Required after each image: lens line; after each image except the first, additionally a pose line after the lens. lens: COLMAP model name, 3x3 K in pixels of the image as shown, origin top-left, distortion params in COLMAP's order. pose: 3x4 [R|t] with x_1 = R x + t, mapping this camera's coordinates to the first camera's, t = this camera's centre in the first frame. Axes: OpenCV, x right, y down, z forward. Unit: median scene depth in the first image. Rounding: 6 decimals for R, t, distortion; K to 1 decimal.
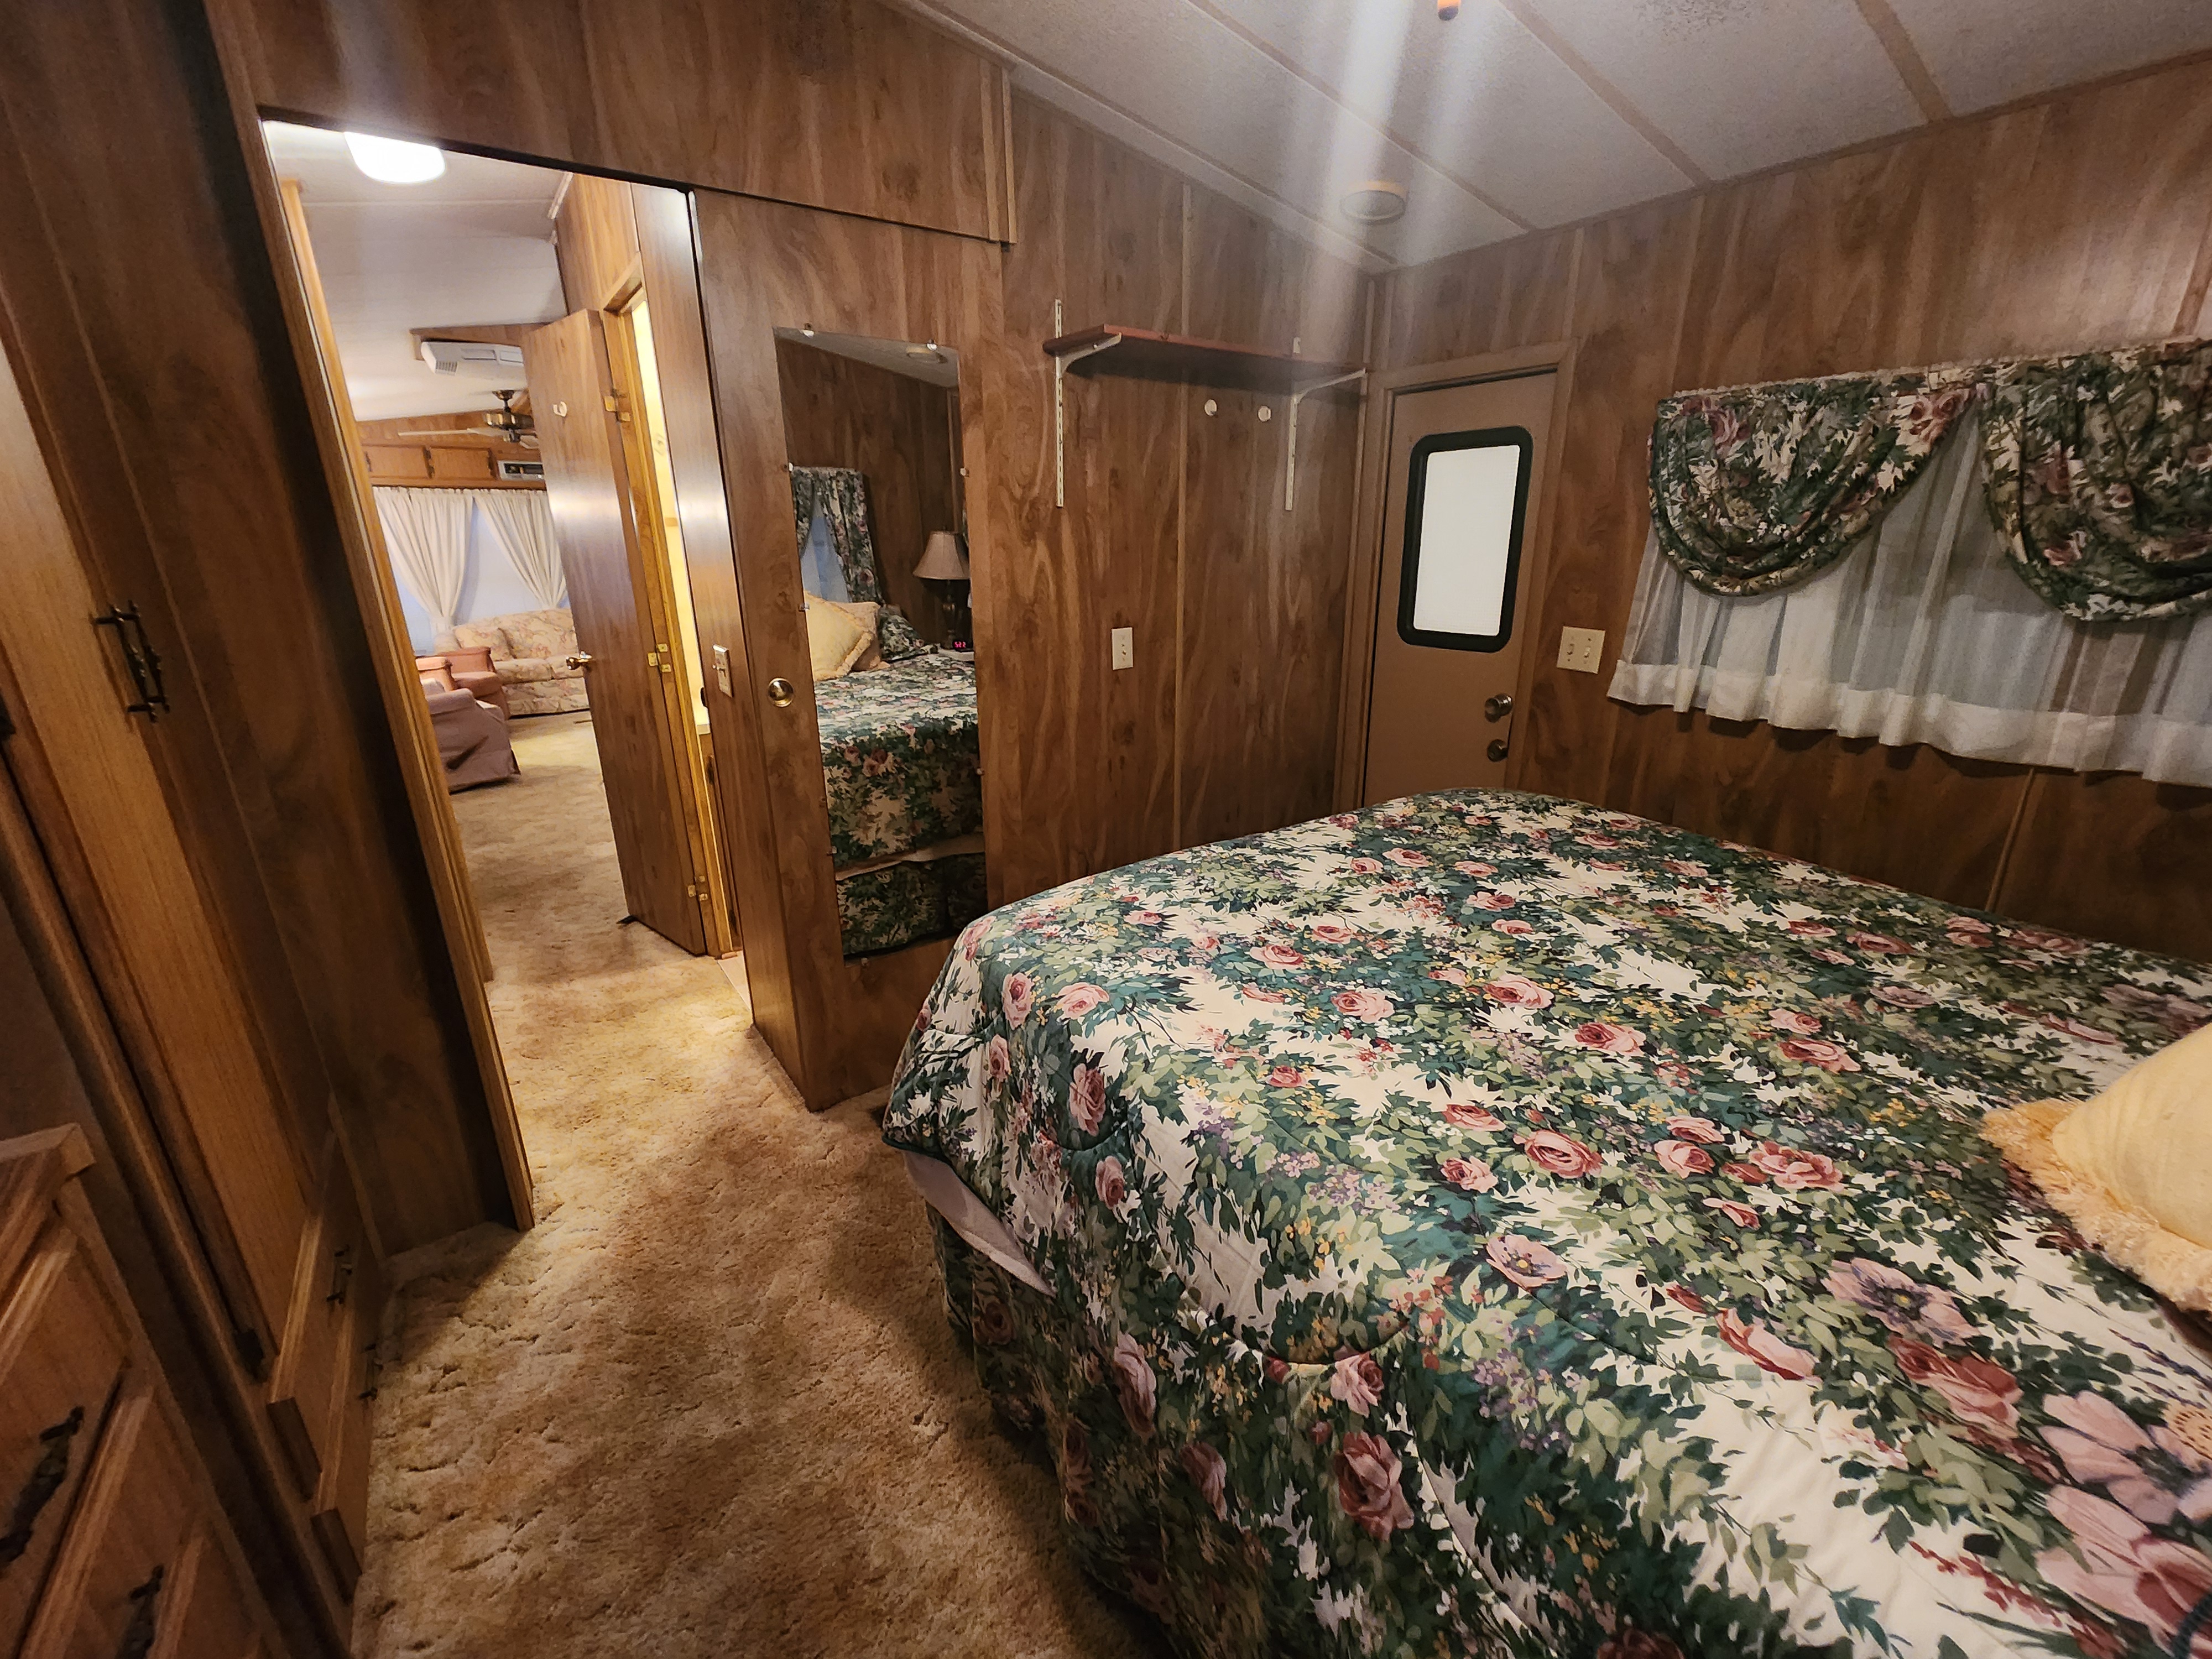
lens RADIAL K [[904.6, 0, 1102.6], [0, 904.6, 829.4], [0, 0, 1]] dist [-0.001607, -0.000345]
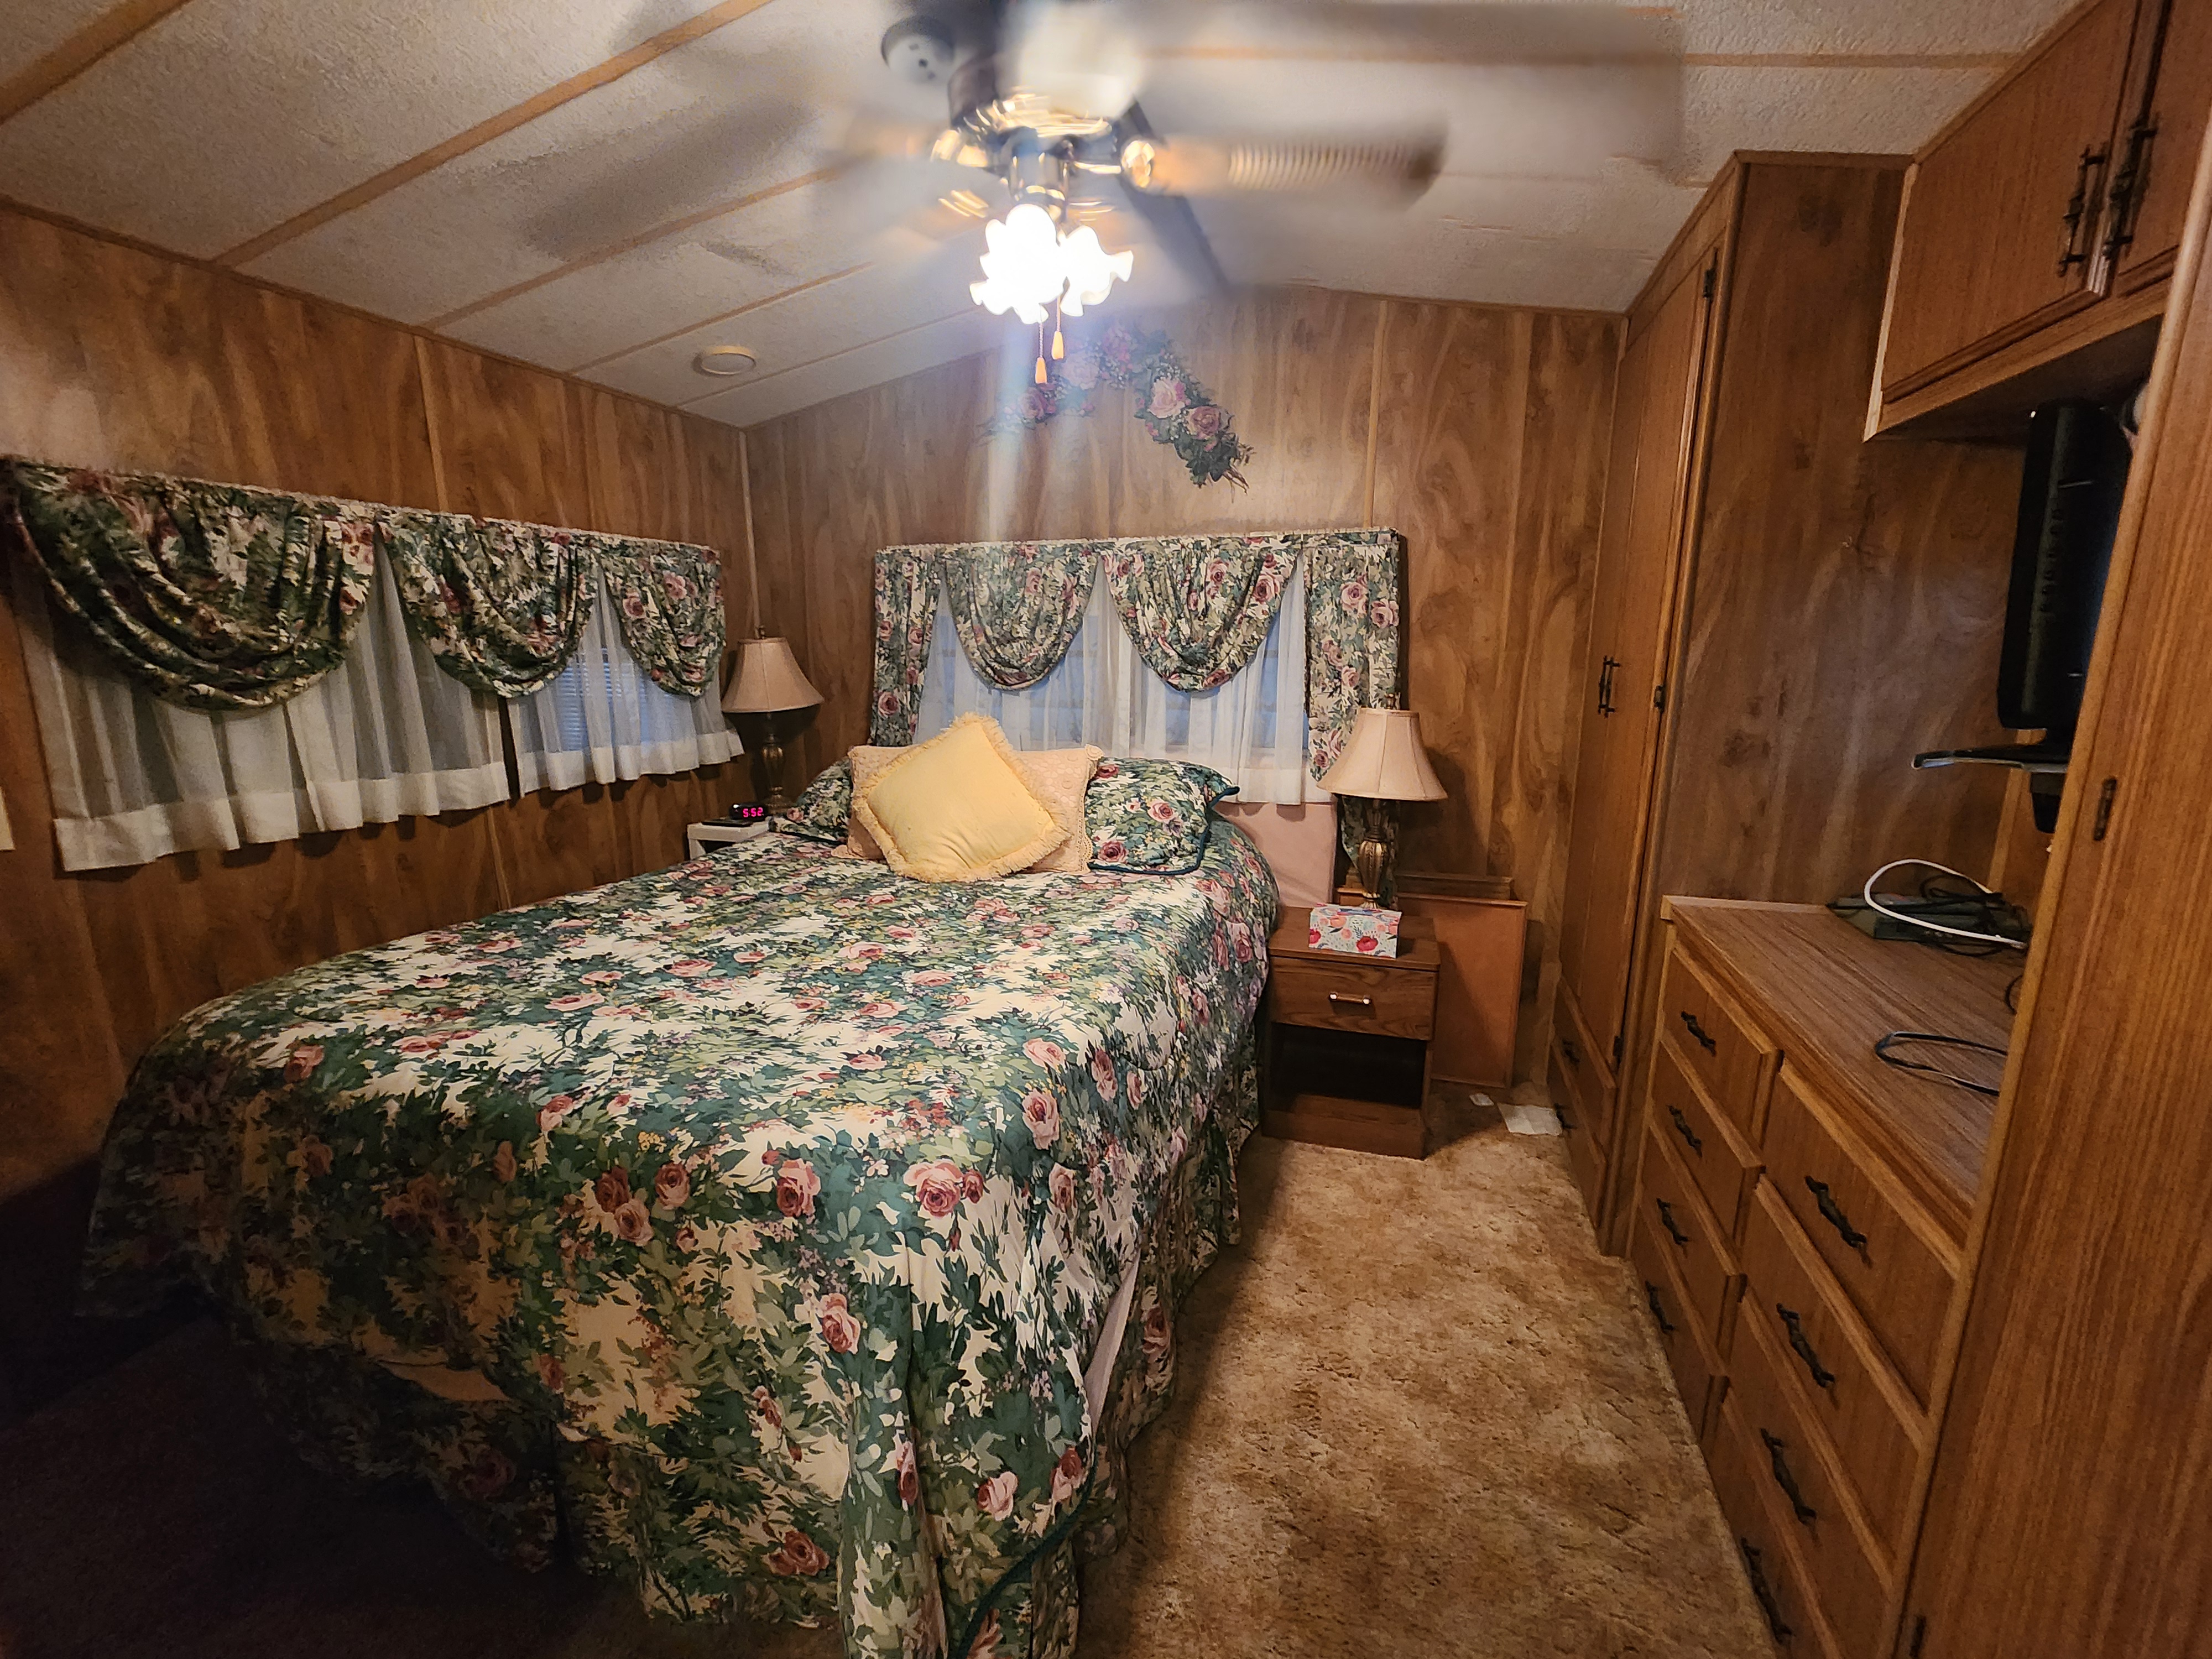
lens RADIAL K [[911.7, 0, 1111.6], [0, 911.7, 831.4], [0, 0, 1]] dist [0.008278, -0.000180]
pose [[-0.607795, -0.154794, 0.778861, -0.754074], [0.261434, 0.887132, 0.380327, -0.374040], [-0.749825, 0.434781, -0.498726, 1.183899]]
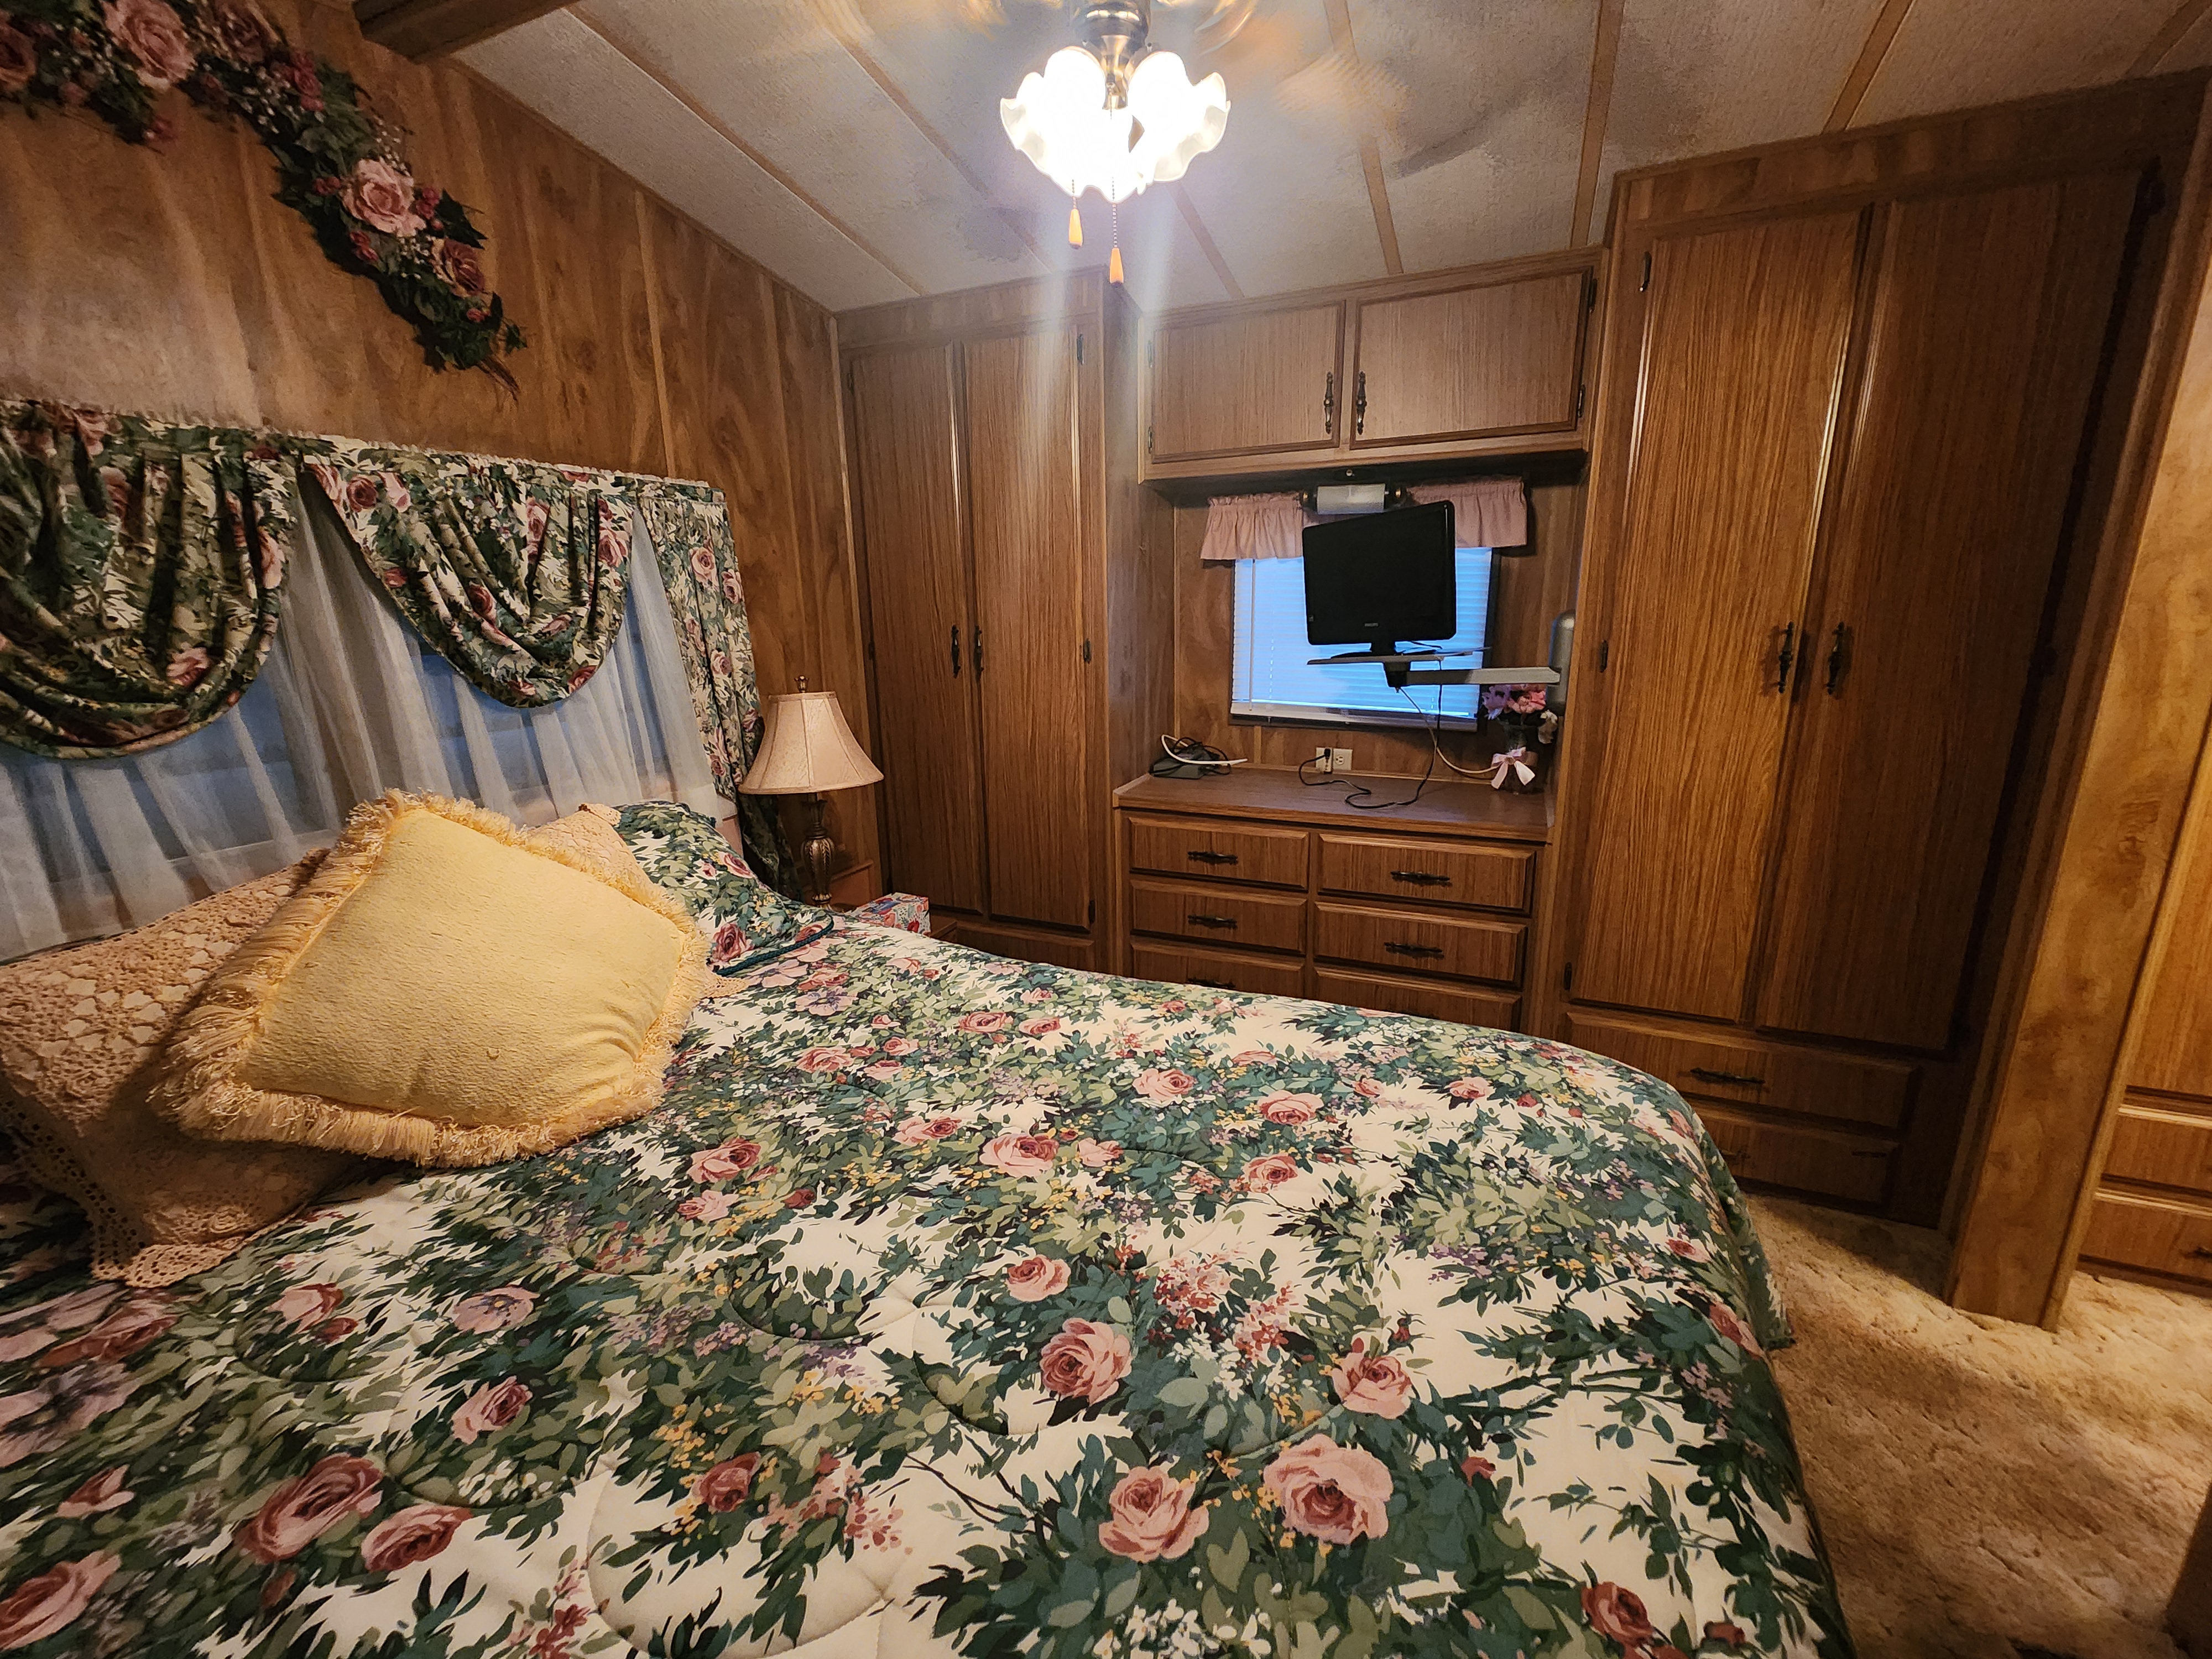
lens RADIAL K [[904.6, 0, 1102.6], [0, 904.6, 829.4], [0, 0, 1]] dist [-0.001607, -0.000345]
pose [[-0.858265, 0.150987, -0.490493, 0.665257], [-0.137996, 0.852648, 0.503934, -0.438181], [0.494305, 0.500195, -0.710962, 1.302511]]
